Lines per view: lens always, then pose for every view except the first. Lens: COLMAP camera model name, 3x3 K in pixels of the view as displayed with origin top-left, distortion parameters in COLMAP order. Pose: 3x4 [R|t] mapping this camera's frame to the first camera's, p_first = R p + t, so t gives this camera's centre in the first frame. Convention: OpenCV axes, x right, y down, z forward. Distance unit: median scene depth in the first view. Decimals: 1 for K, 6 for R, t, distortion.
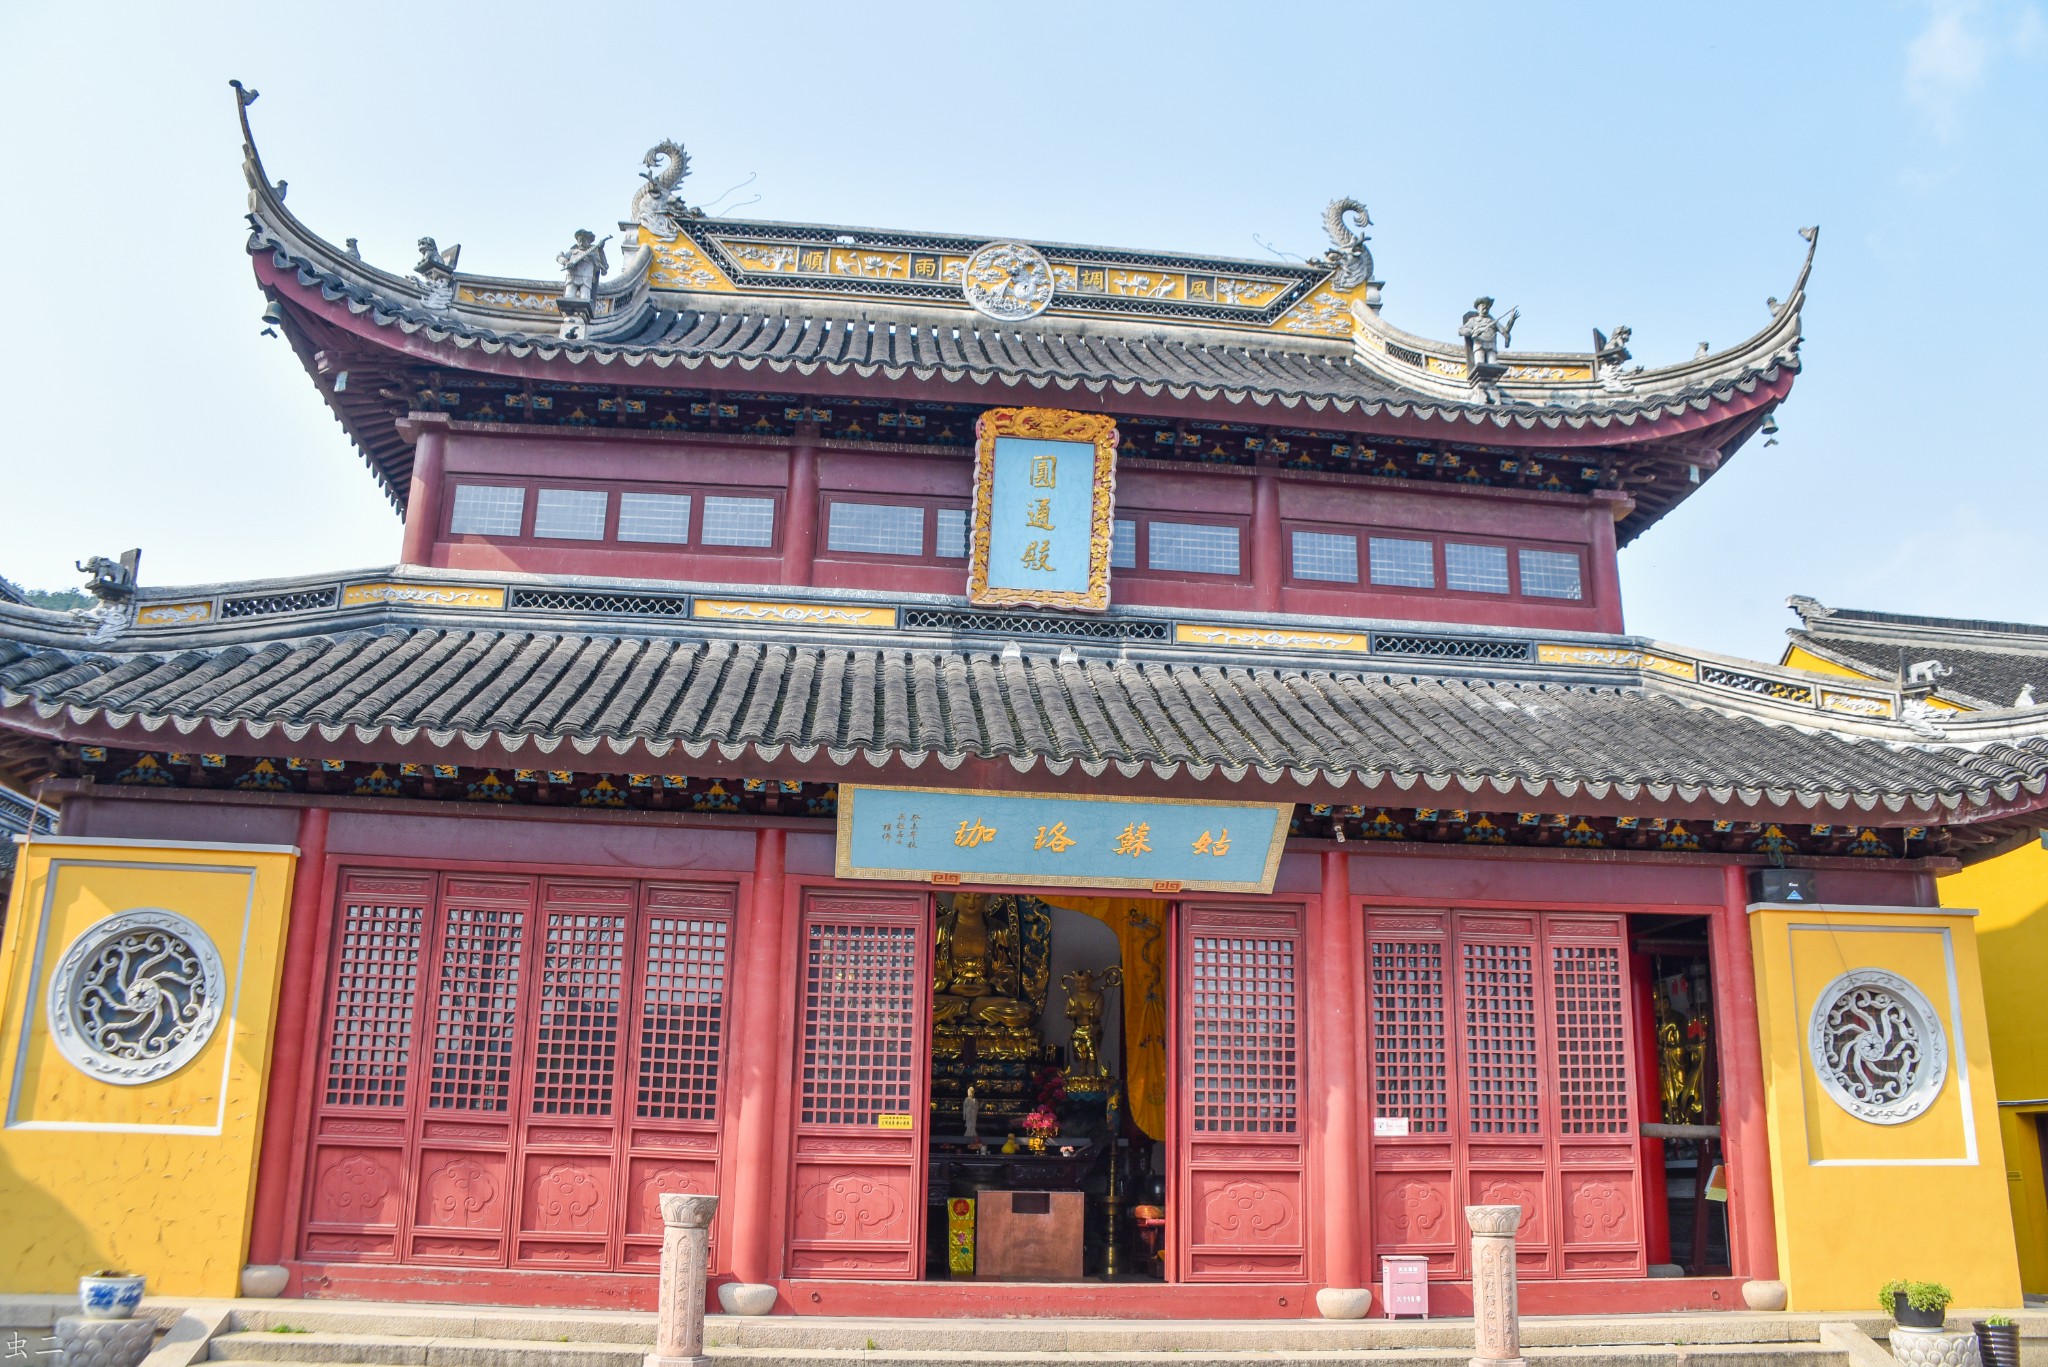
lens RADIAL K [[1589.5, 0, 1052.6], [0, 1589.5, 746.9], [0, 0, 1]] dist [-0.187739, 0.141185]
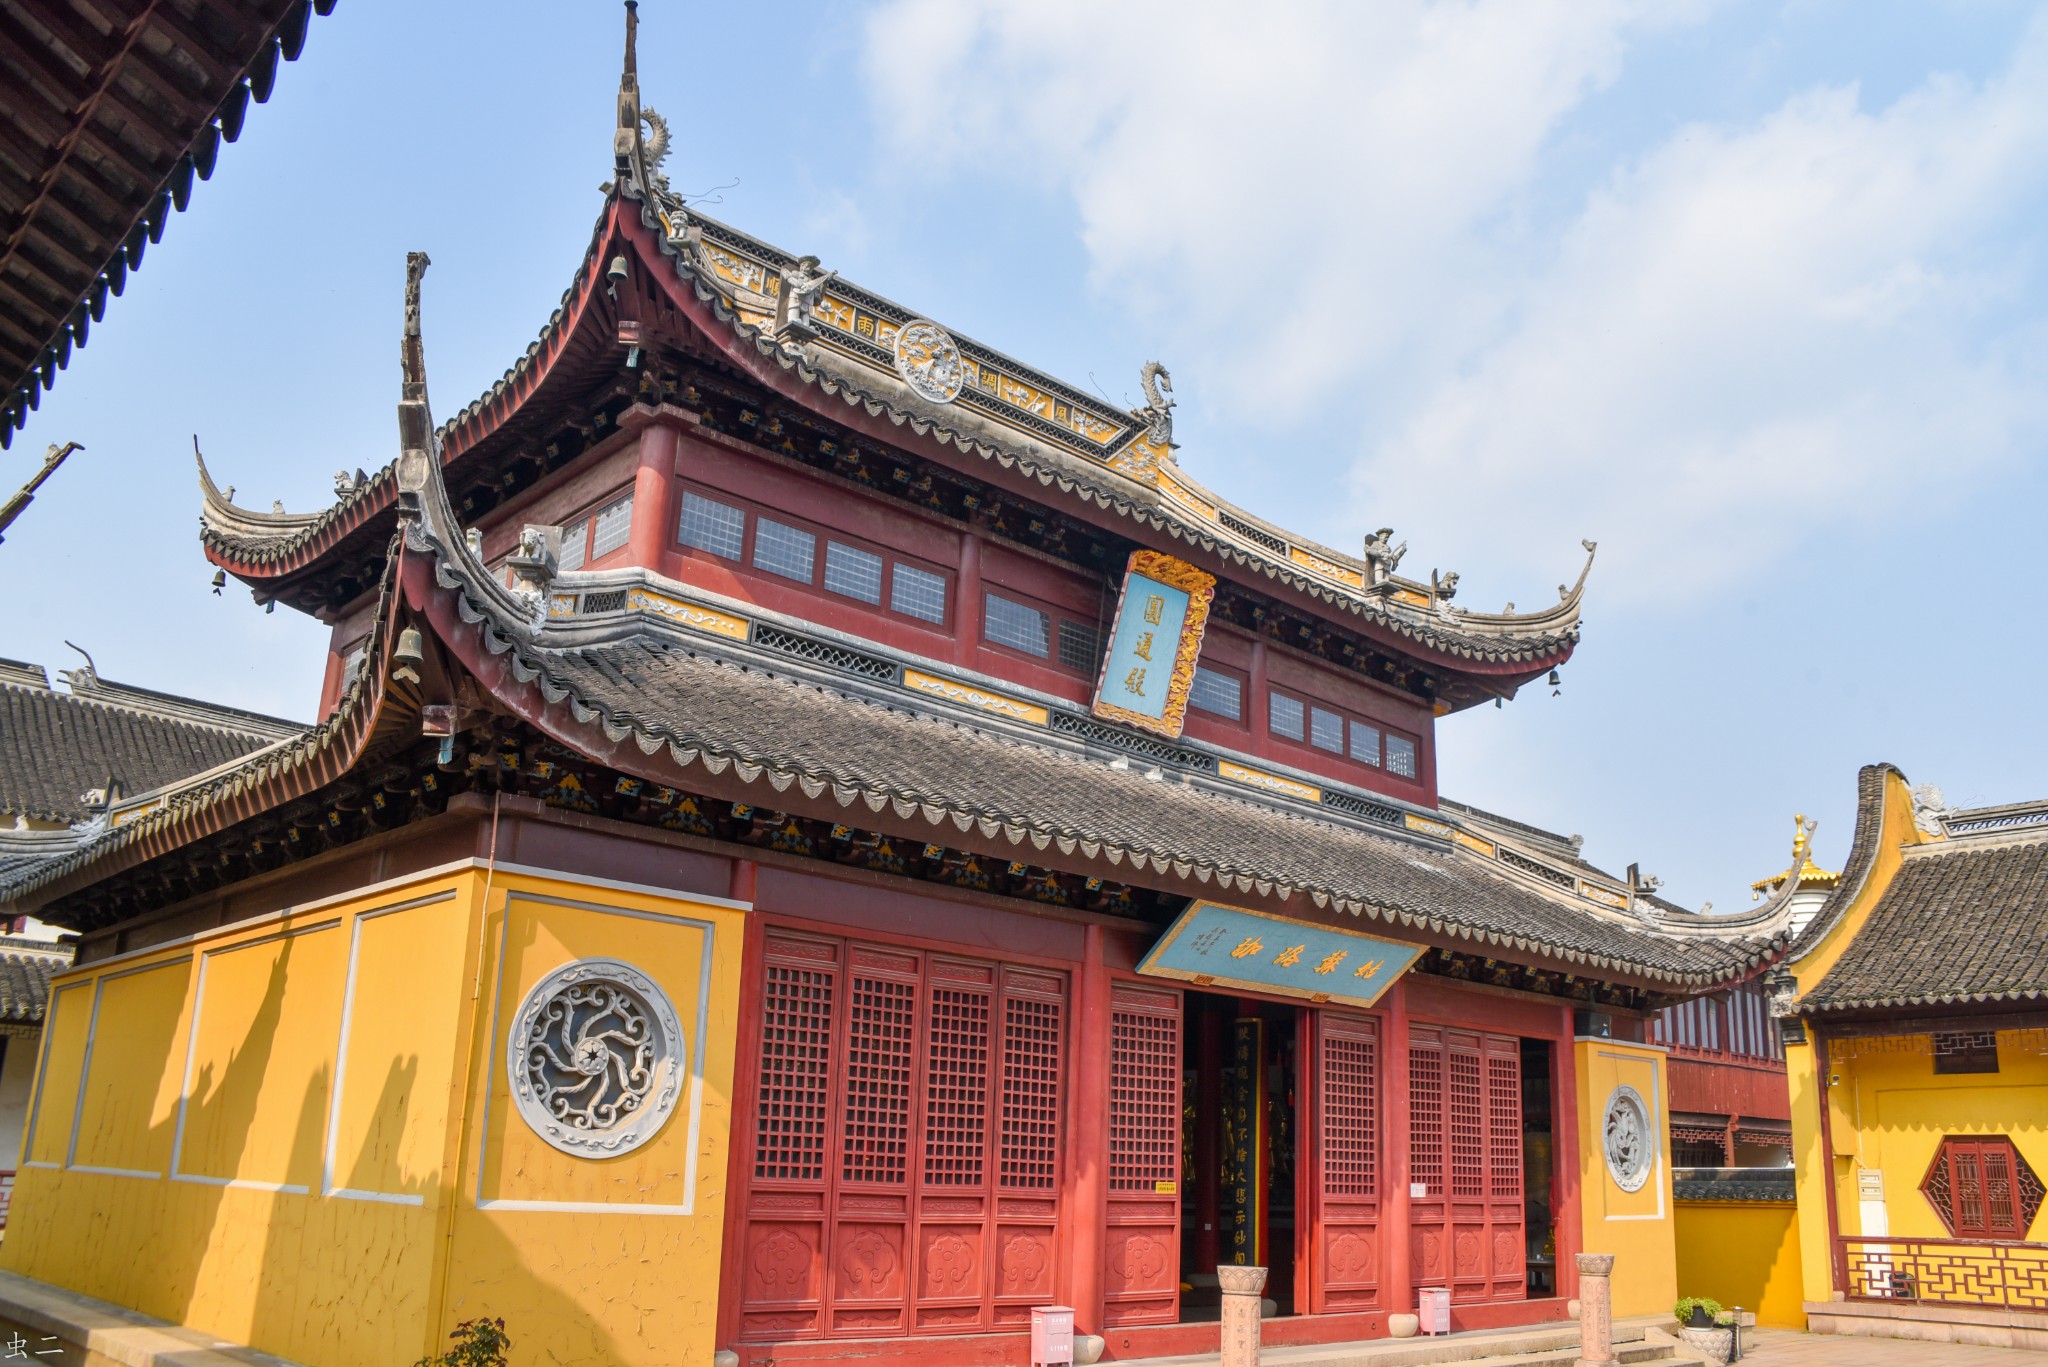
lens RADIAL K [[1589.5, 0, 1052.6], [0, 1589.5, 746.9], [0, 0, 1]] dist [-0.187739, 0.141185]
pose [[0.817421, 0.164917, 0.551928, -0.744339], [-0.169179, 0.984618, -0.043647, -0.015059], [-0.550637, -0.057696, 0.832749, 0.087162]]
